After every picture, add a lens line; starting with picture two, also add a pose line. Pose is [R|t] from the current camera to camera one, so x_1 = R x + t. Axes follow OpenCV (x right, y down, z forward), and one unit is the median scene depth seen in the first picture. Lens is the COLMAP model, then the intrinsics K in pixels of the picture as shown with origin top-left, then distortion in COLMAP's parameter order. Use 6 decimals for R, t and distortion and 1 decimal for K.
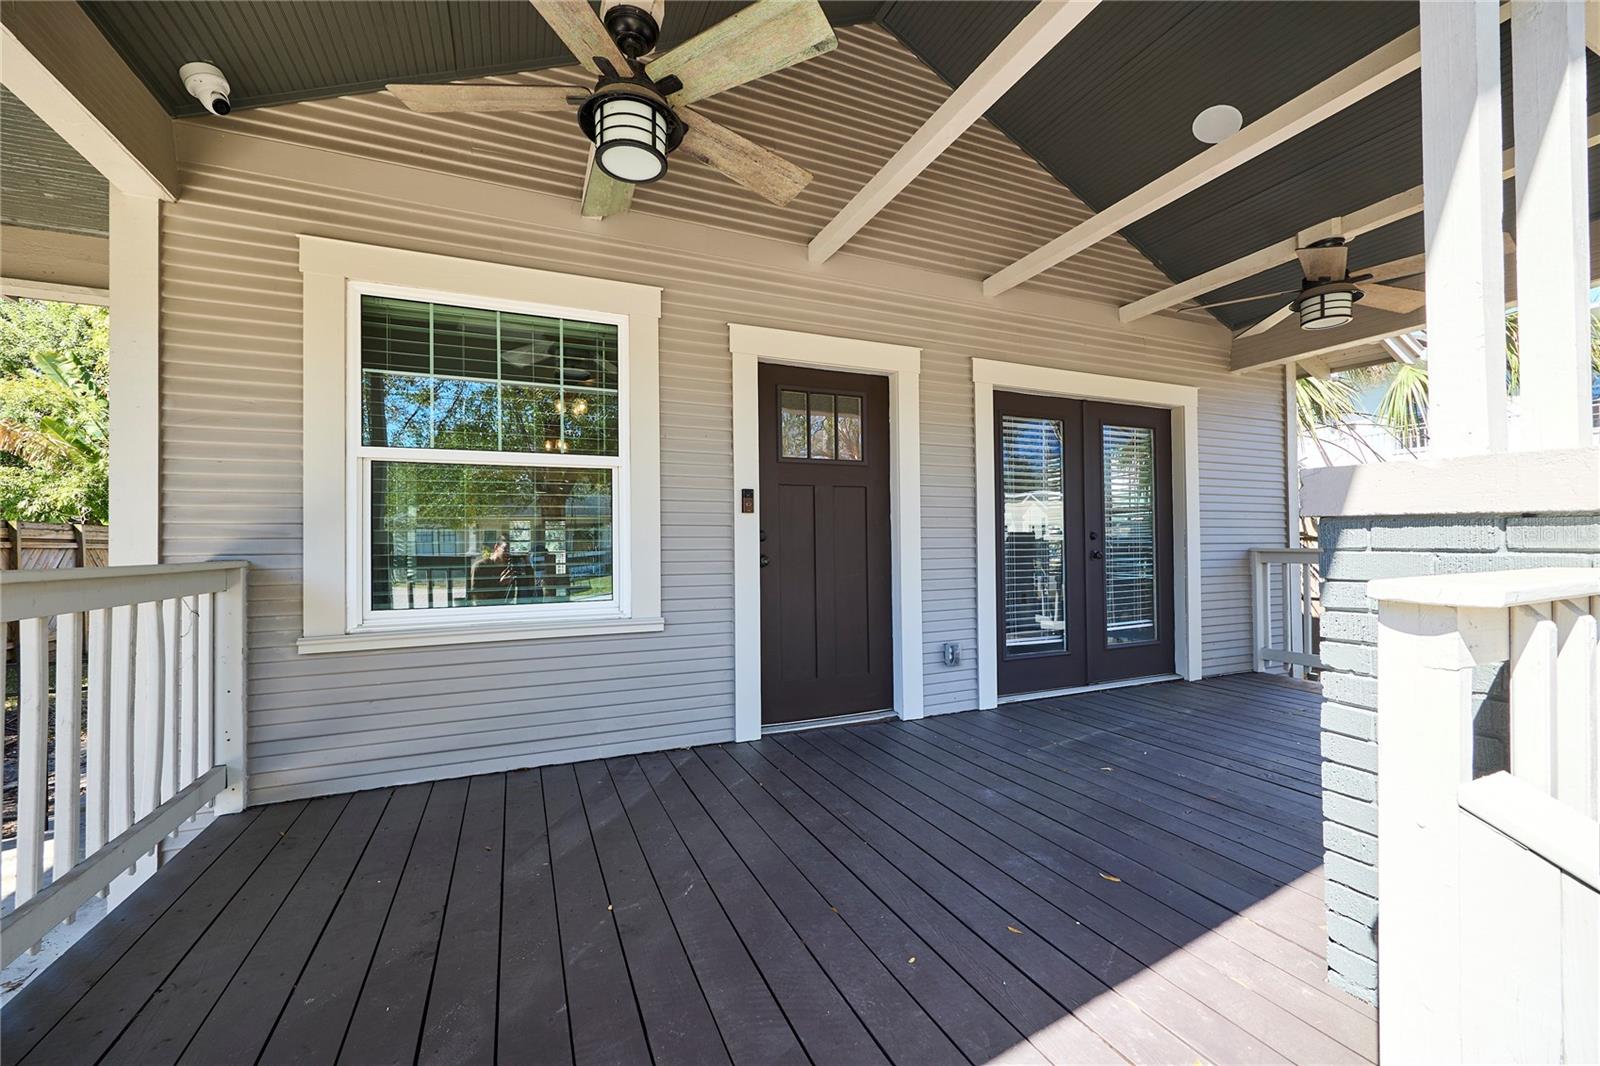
lens RADIAL K [[642.9, 0, 801.9], [0, 642.9, 537.0], [0, 0, 1]] dist [0.000951, -0.000703]
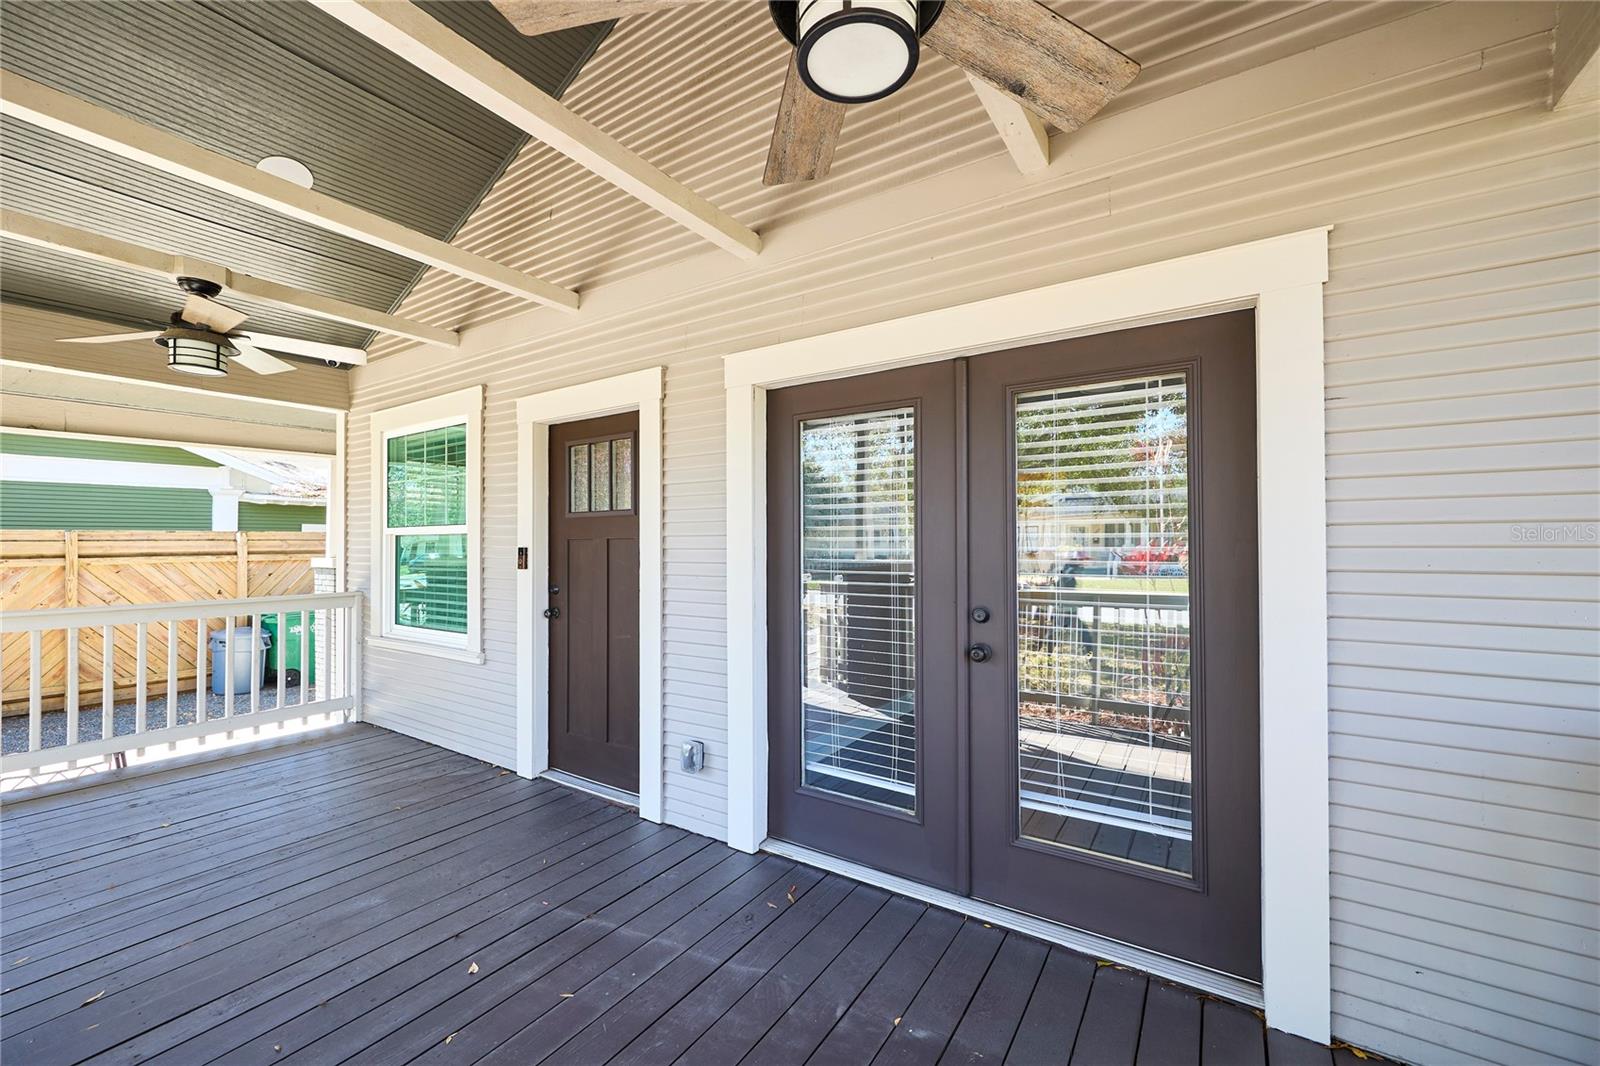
lens RADIAL K [[642.9, 0, 801.4], [0, 642.9, 536.6], [0, 0, 1]] dist [0.000951, -0.000703]
pose [[0.541988, 0.000600, -0.840386, 1.049957], [0.012364, 0.999886, 0.008688, -0.093167], [0.840295, -0.015099, 0.541919, 0.774577]]
